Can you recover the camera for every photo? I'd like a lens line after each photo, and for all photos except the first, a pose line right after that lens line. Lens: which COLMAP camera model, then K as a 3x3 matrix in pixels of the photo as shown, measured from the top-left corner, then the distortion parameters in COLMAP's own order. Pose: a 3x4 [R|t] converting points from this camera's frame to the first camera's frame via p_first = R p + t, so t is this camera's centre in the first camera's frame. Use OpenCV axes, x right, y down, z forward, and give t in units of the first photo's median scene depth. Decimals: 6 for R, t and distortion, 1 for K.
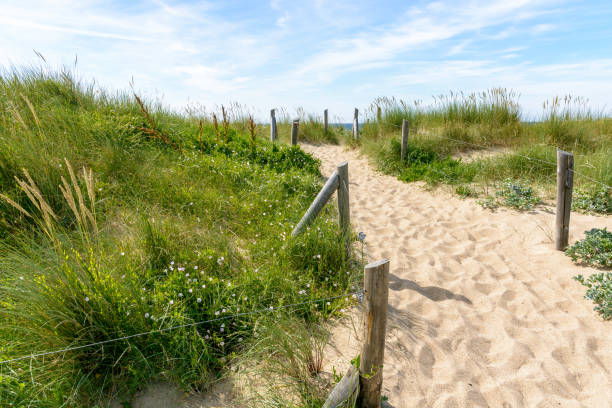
lens RADIAL K [[435.7, 0, 306.0], [0, 435.7, 204.0], [0, 0, 1]] dist [0.021856, 0.003514]
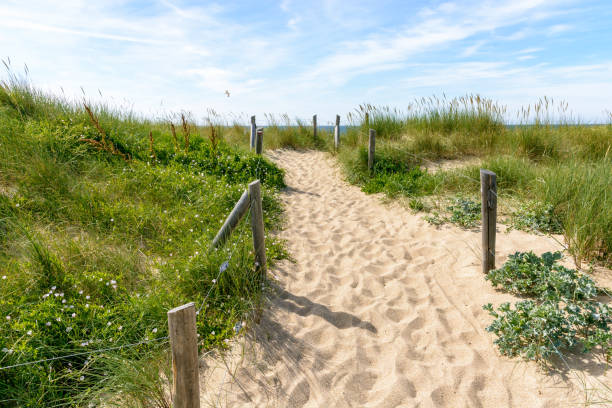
lens RADIAL K [[437.7, 0, 306.0], [0, 437.7, 204.0], [0, 0, 1]] dist [0.028397, -0.000224]
pose [[0.999505, 0.006886, -0.030697, 0.118698], [-0.007039, 0.999963, -0.004873, -0.020641], [0.030662, 0.005087, 0.999517, 0.020067]]
